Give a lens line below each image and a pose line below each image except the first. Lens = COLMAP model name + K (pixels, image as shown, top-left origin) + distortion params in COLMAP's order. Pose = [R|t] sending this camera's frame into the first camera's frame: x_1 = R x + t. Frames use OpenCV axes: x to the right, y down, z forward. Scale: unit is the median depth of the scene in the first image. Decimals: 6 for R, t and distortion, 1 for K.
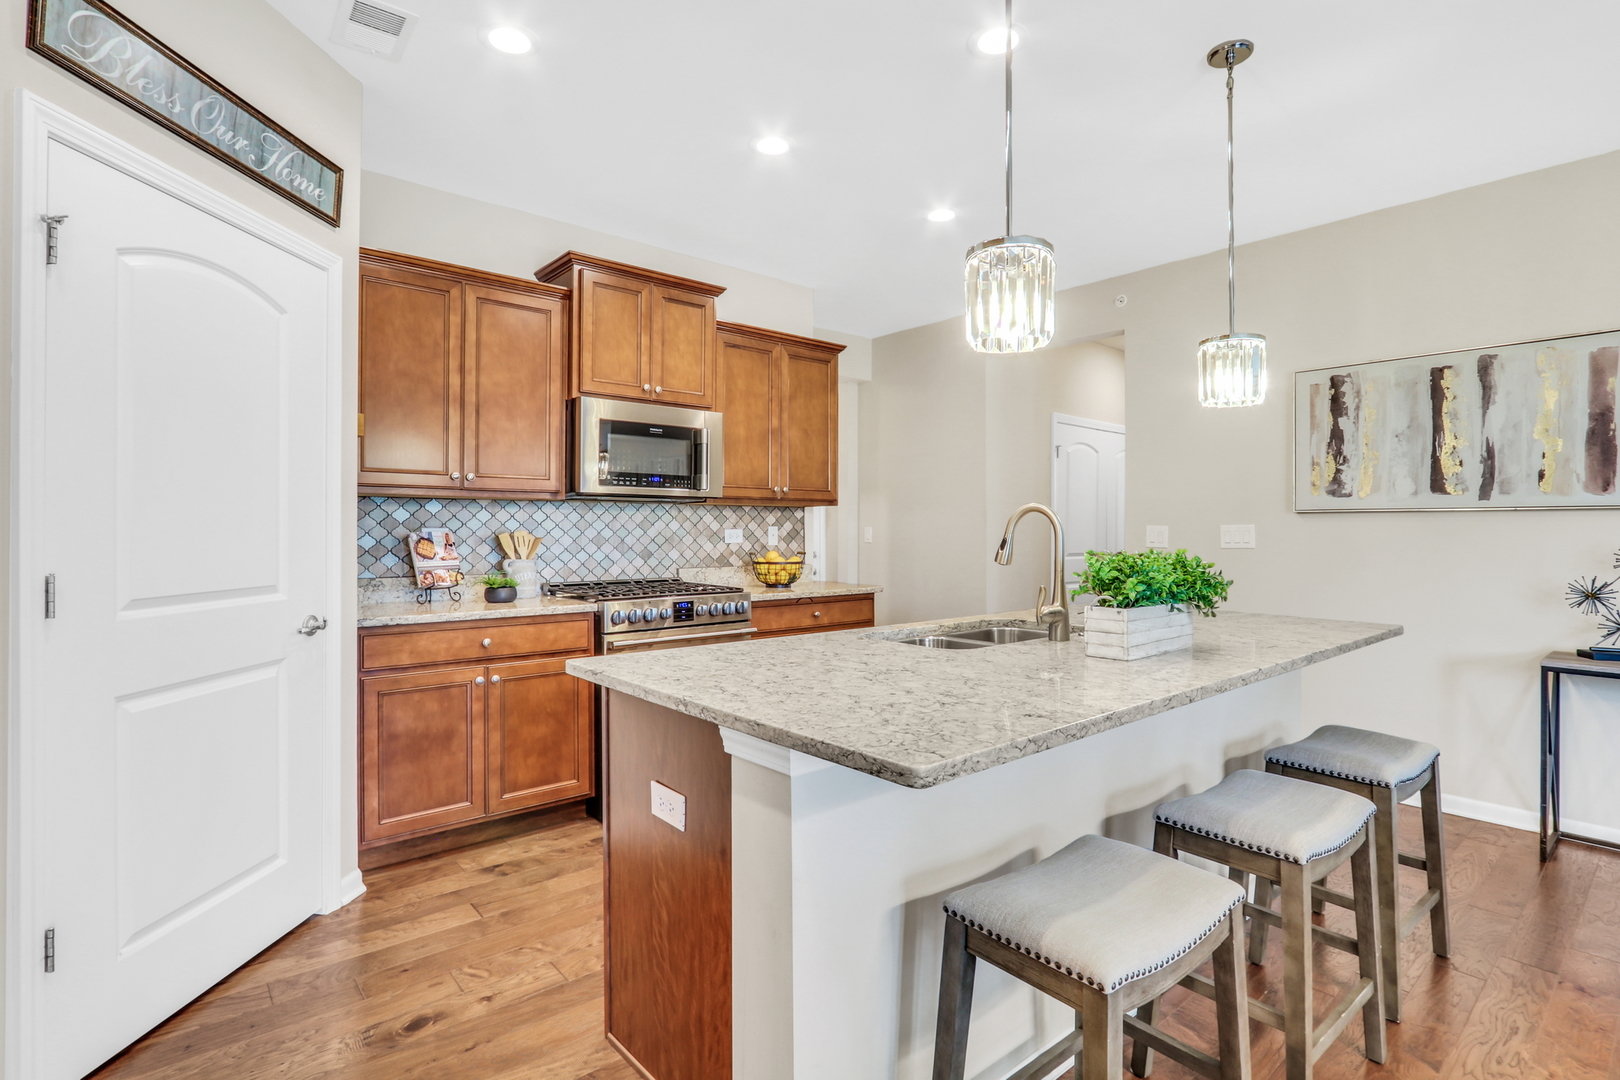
lens RADIAL K [[781.3, 0, 802.4], [0, 781.3, 532.7], [0, 0, 1]] dist [-0.019504, 0.003623]
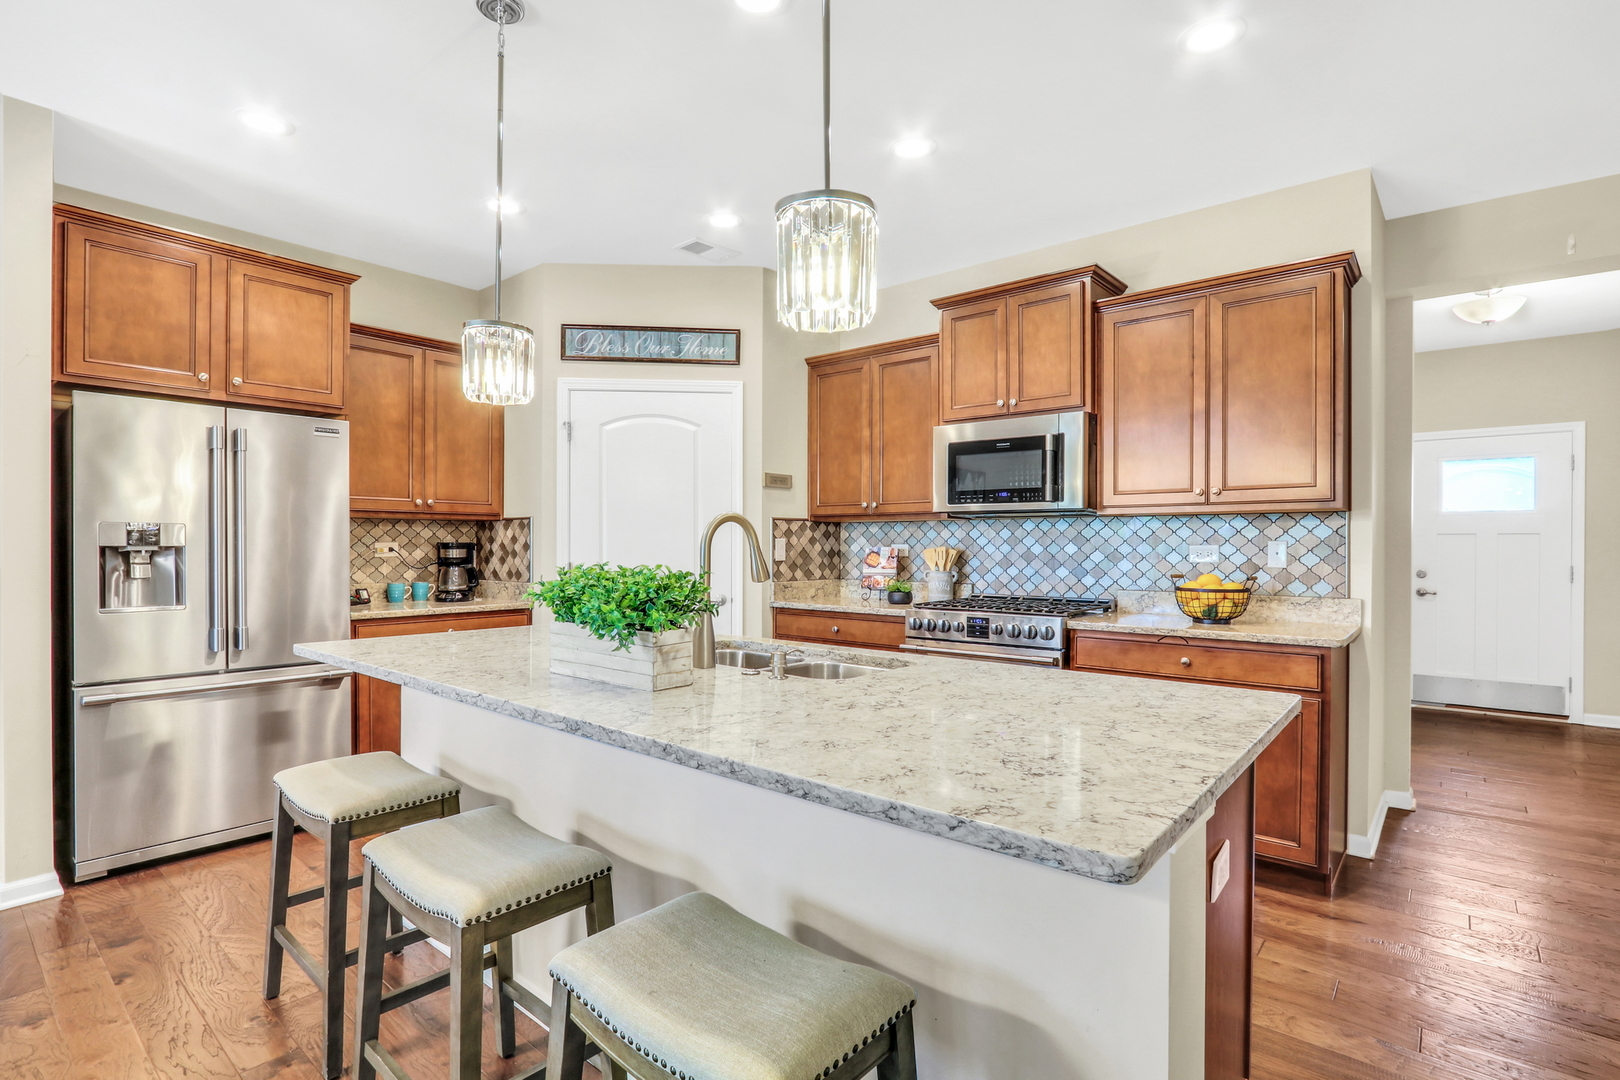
lens RADIAL K [[781.3, 0, 807.5], [0, 781.3, 547.7], [0, 0, 1]] dist [-0.019504, 0.003623]
pose [[0.165431, 0.000316, -0.986221, 0.807176], [-0.007383, 0.999972, -0.000918, 0.002137], [0.986194, 0.007433, 0.165429, 0.641009]]
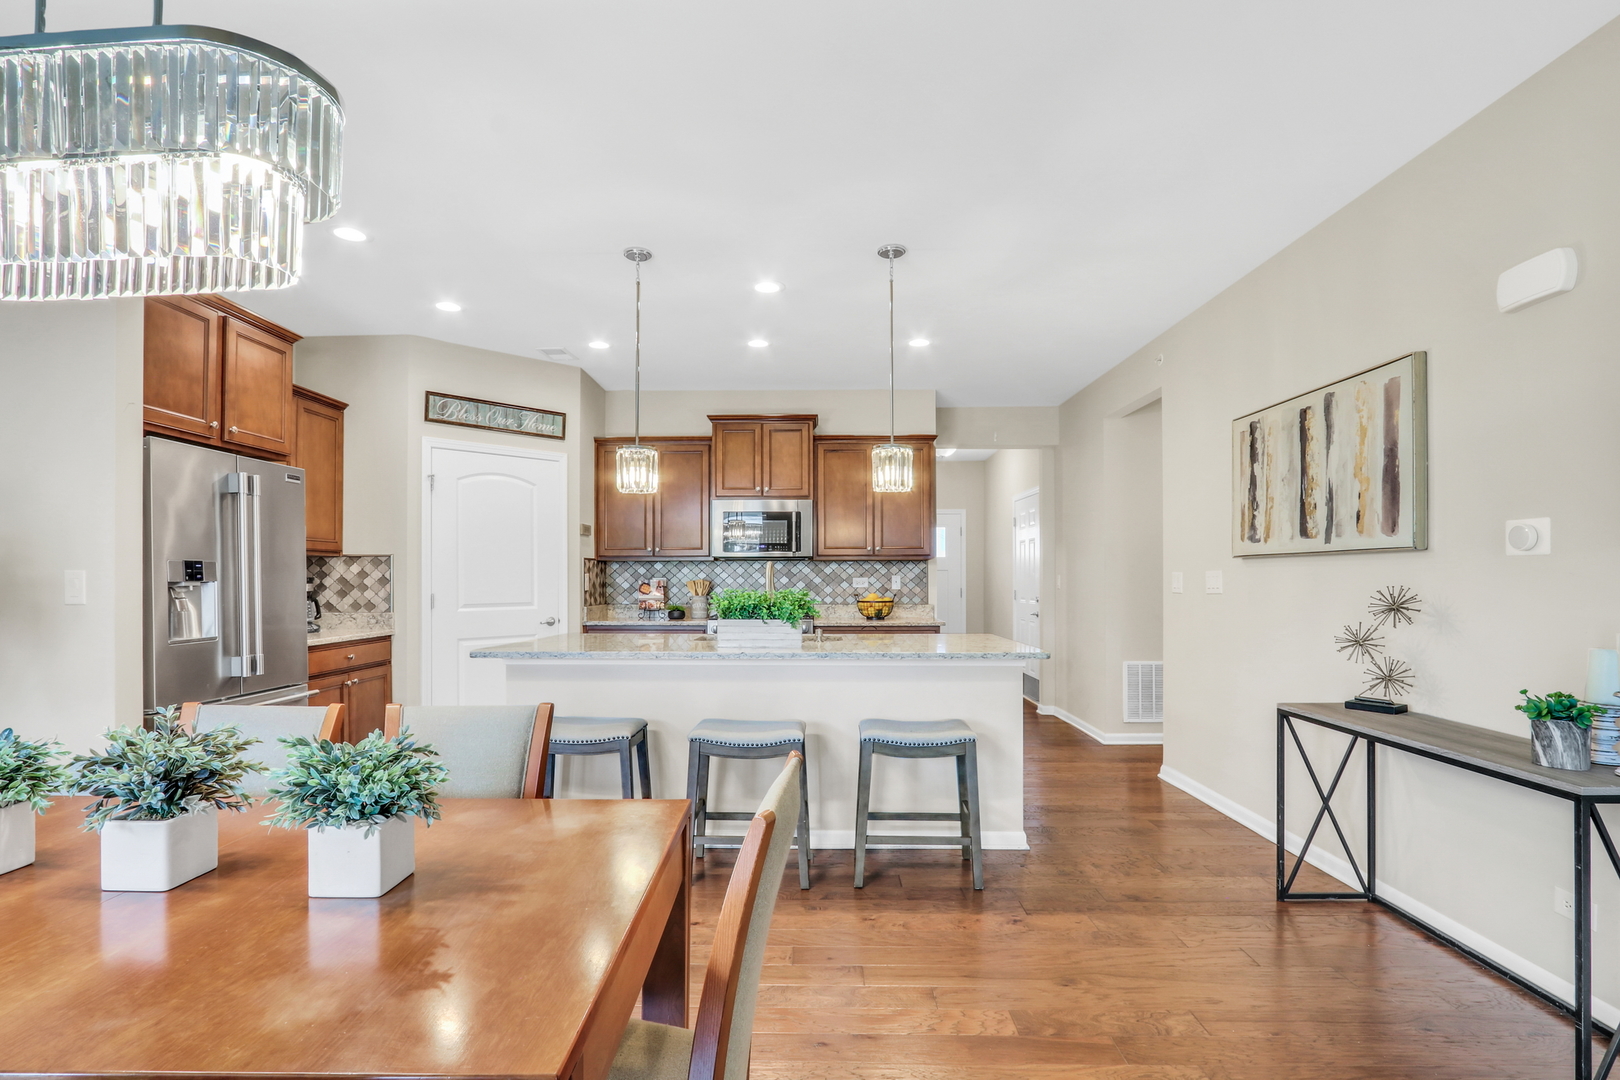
lens RADIAL K [[781.3, 0, 803.6], [0, 781.3, 578.5], [0, 0, 1]] dist [-0.019504, 0.003623]
pose [[0.753694, -0.004009, -0.657213, 0.999196], [0.000341, 0.999984, -0.005709, 0.006585], [0.657225, 0.004078, 0.753683, -0.158035]]
